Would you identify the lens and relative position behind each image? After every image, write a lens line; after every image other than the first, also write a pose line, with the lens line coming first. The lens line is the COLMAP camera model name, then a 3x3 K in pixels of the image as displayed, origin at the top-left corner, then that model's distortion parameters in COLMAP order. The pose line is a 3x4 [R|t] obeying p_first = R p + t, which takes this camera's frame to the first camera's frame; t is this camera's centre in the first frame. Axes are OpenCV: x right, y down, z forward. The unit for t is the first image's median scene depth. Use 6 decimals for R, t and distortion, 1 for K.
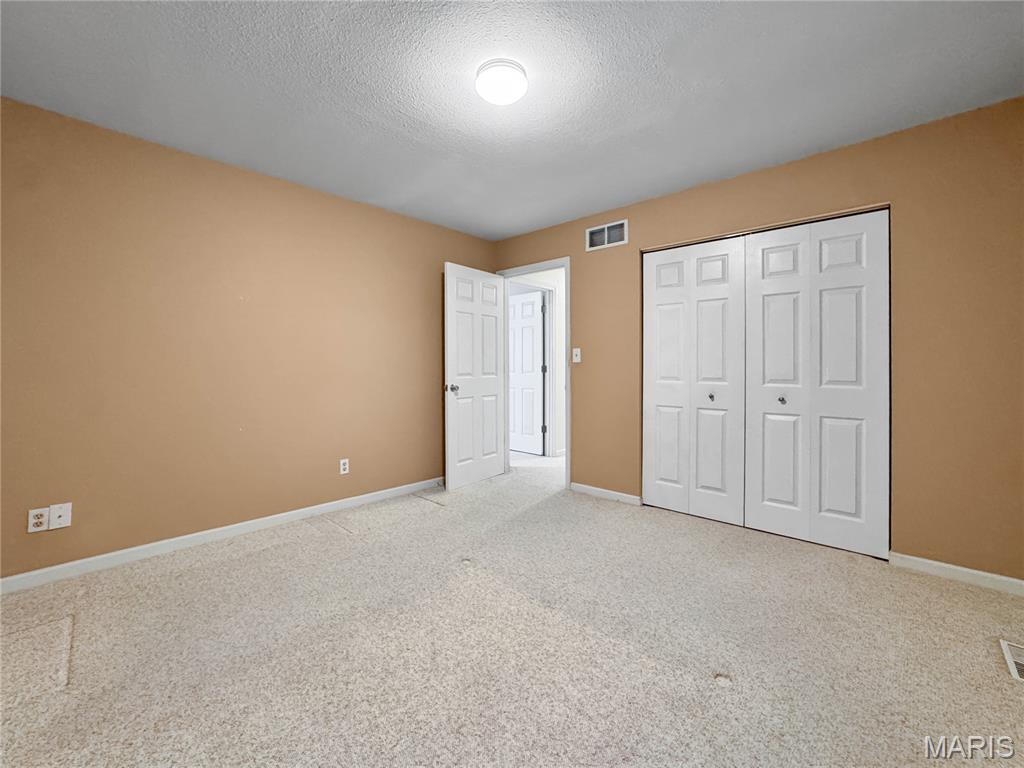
lens RADIAL K [[425.0, 0, 499.4], [0, 425.0, 361.8], [0, 0, 1]] dist [-0.044084, 0.019530]
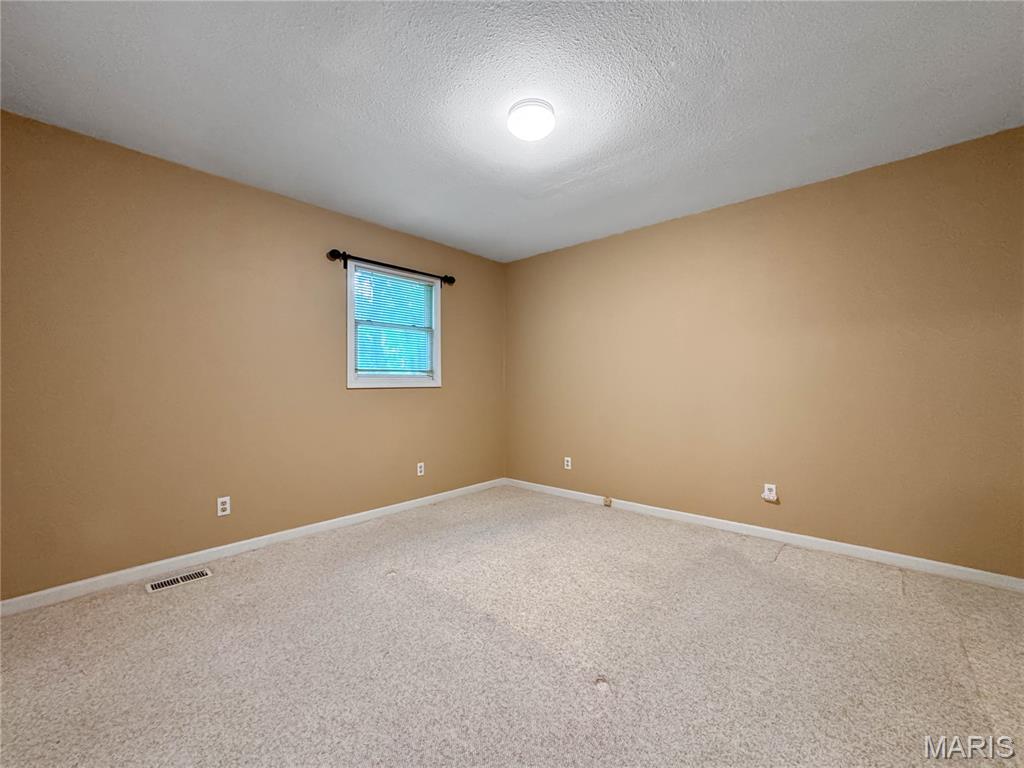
lens RADIAL K [[425.3, 0, 510.5], [0, 425.3, 381.9], [0, 0, 1]] dist [-0.045100, 0.021341]
pose [[-0.998541, 0.005304, -0.053736, 0.074119], [0.006122, 0.999868, -0.015069, 0.016387], [0.053649, -0.015376, -0.998441, 1.297897]]
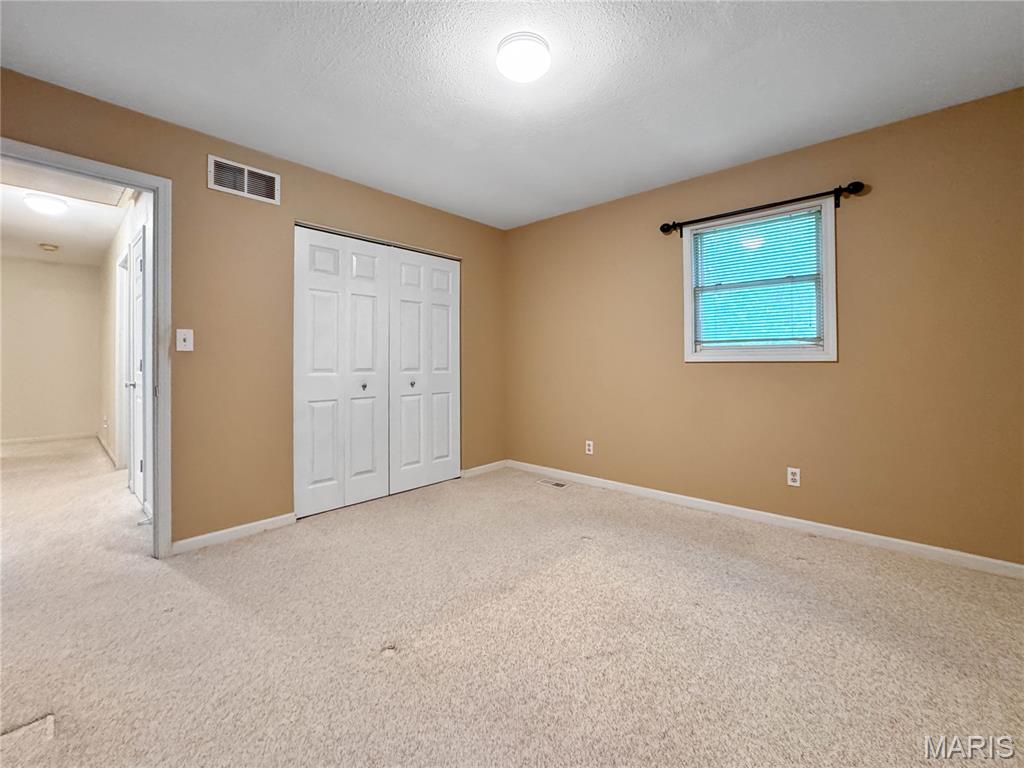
lens RADIAL K [[435.6, 0, 509.6], [0, 435.6, 356.6], [0, 0, 1]] dist [-0.025359, 0.000523]
pose [[-0.031752, 0.007767, 0.999466, -0.604007], [-0.008870, 0.999928, -0.008052, 0.013020], [-0.999456, -0.009121, -0.031681, 0.662920]]
